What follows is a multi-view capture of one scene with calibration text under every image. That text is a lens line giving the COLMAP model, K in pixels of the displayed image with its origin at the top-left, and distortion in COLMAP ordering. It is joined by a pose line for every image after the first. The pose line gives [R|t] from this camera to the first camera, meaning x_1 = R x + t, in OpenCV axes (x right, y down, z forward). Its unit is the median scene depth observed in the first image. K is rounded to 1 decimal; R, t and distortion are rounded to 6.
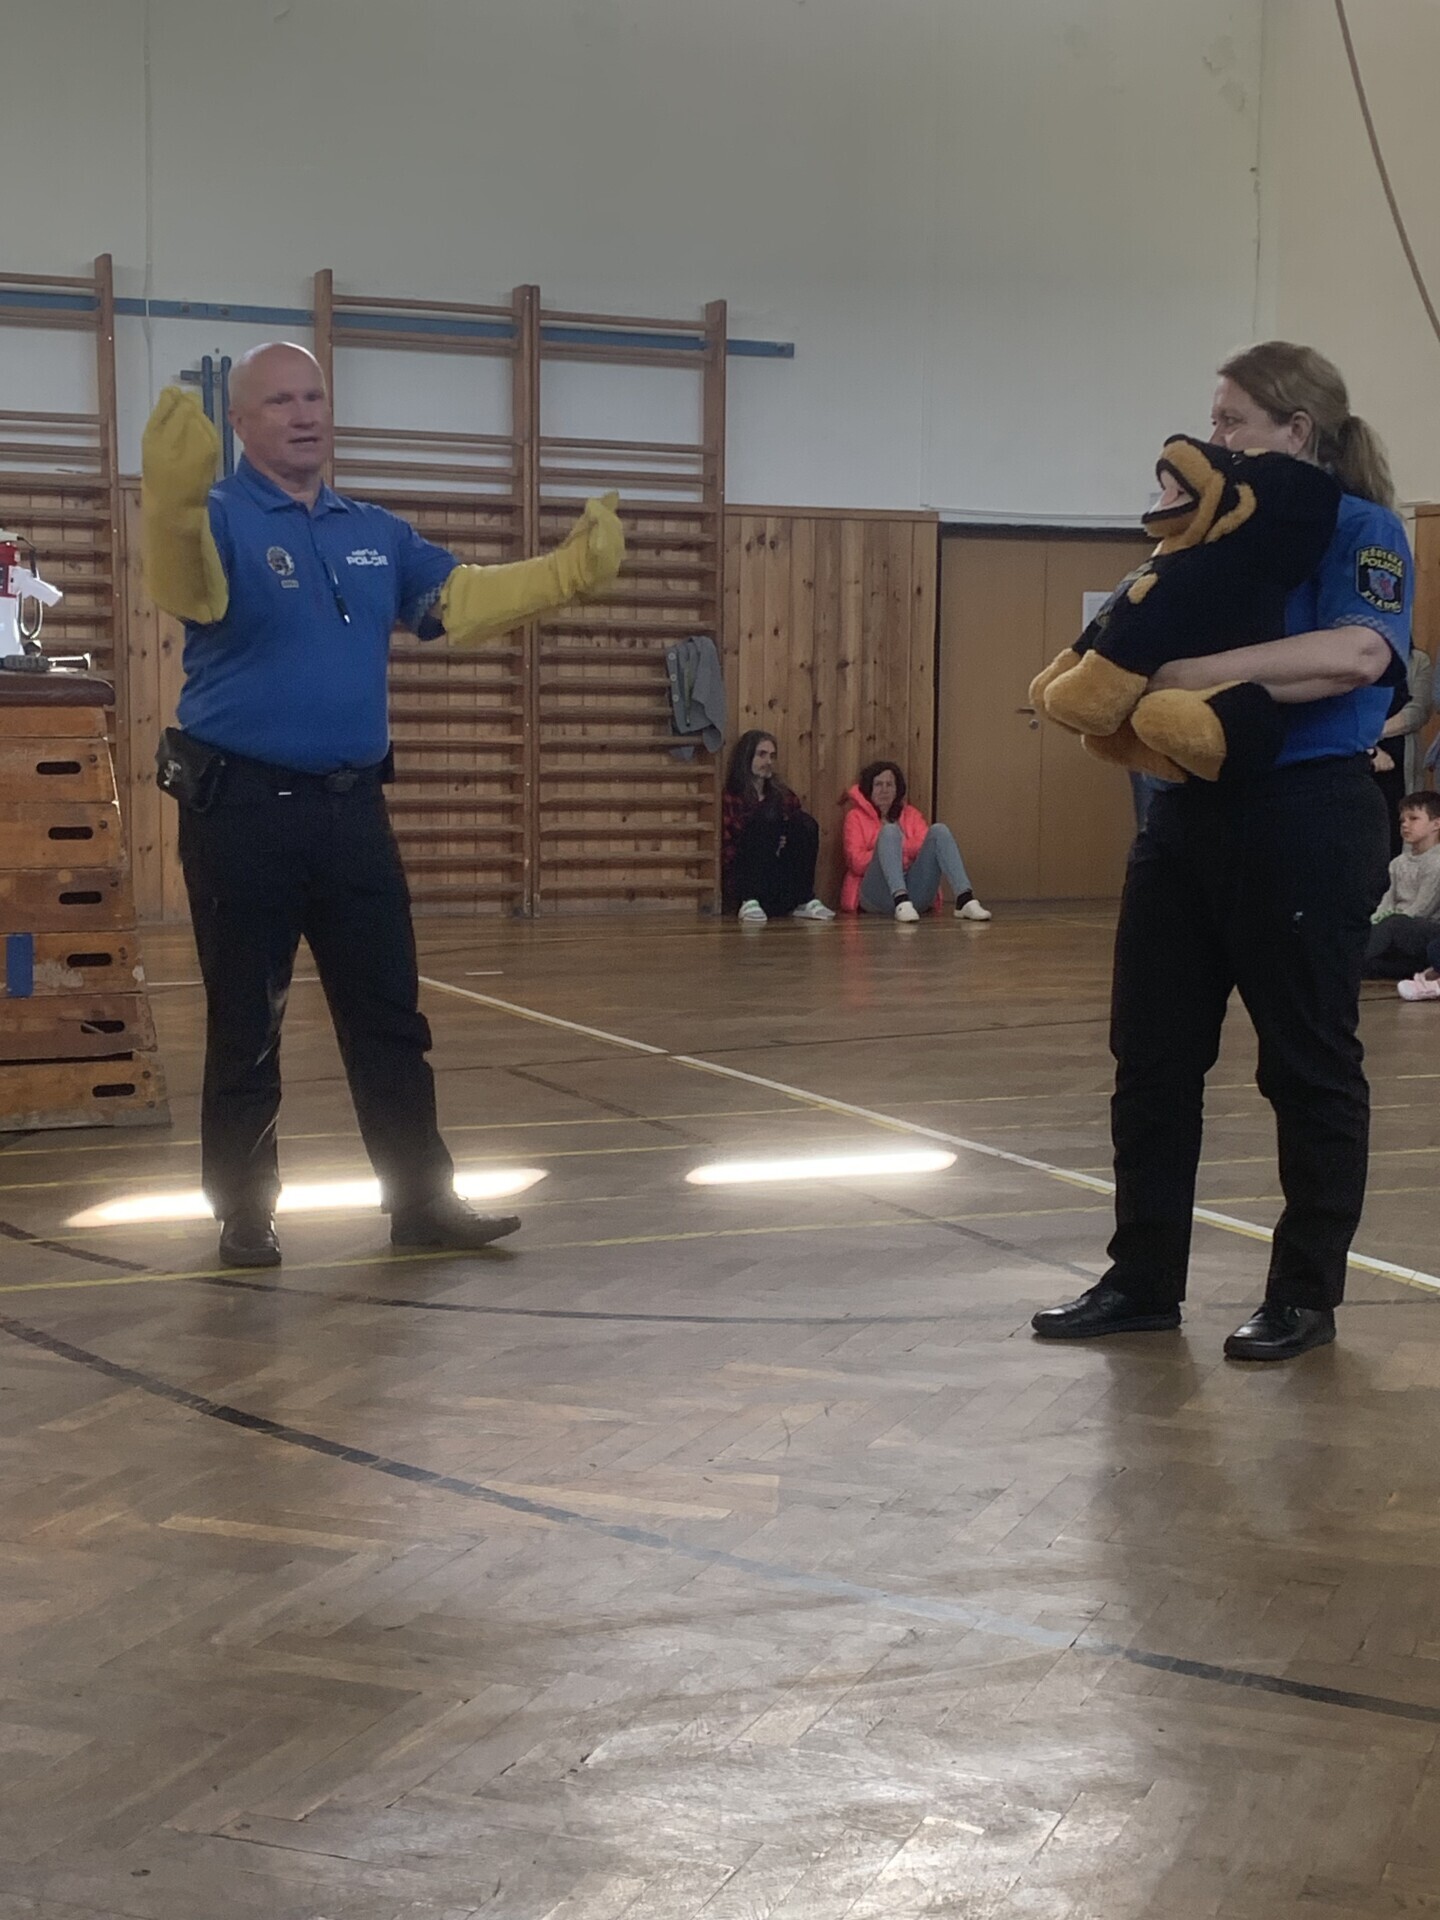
lens RADIAL K [[2939.9, 0, 736.8], [0, 2939.9, 952.6], [0, 0, 1]] dist [0.096279, 0.000000]
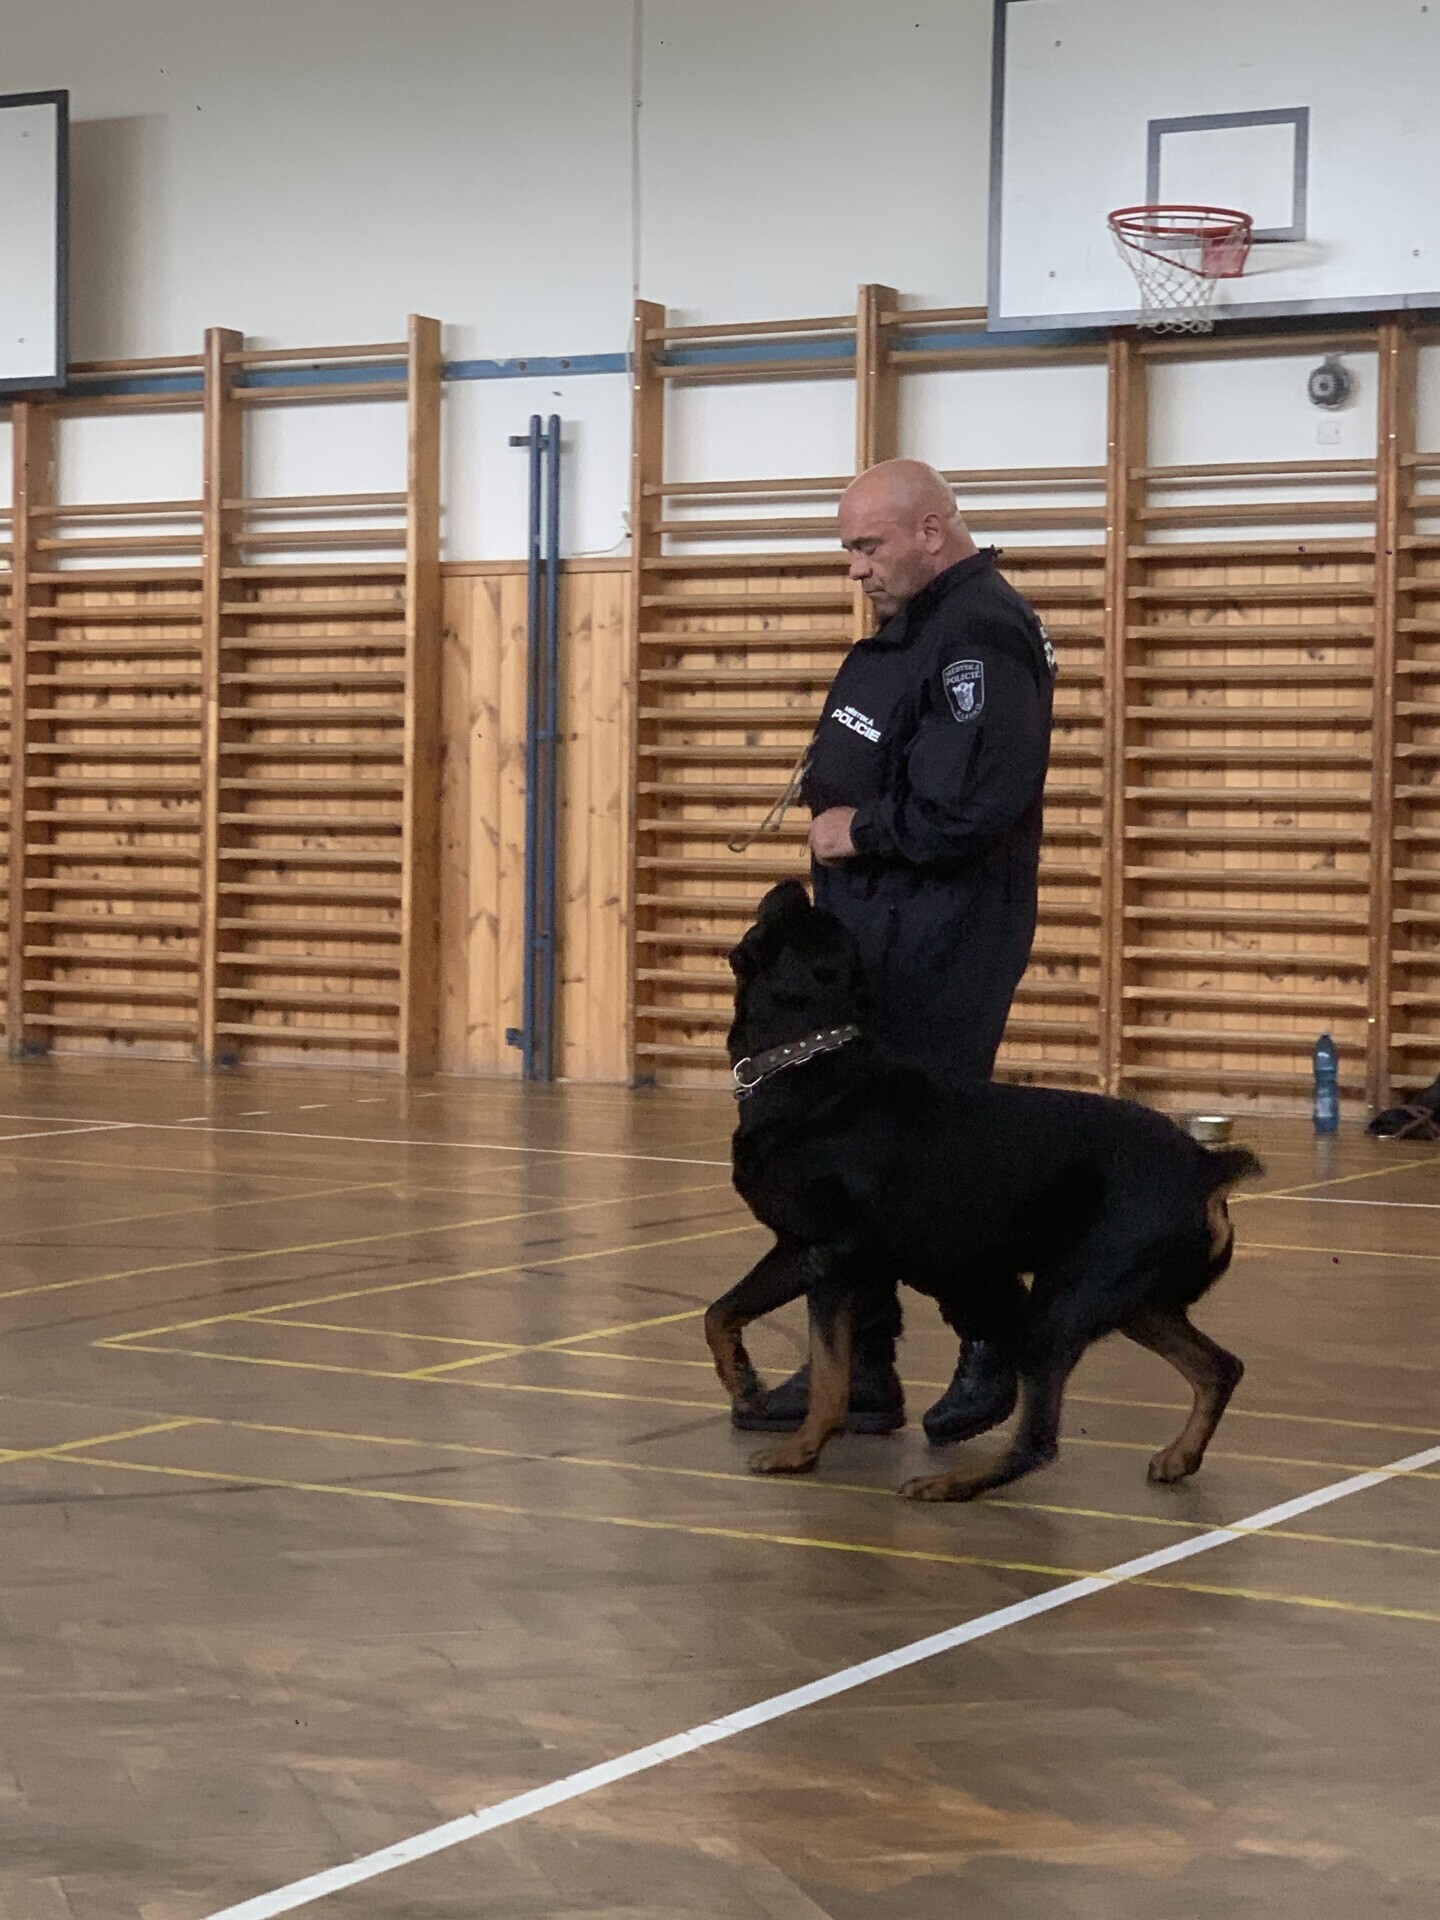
lens RADIAL K [[4112.9, 0, 655.2], [0, 4112.9, 891.1], [0, 0, 1]] dist [0.036435, 0.000000]
pose [[0.555952, 0.013322, -0.831107, 1.582024], [-0.077273, 0.996370, -0.035720, -0.047787], [0.827614, 0.084081, 0.554964, 0.731133]]
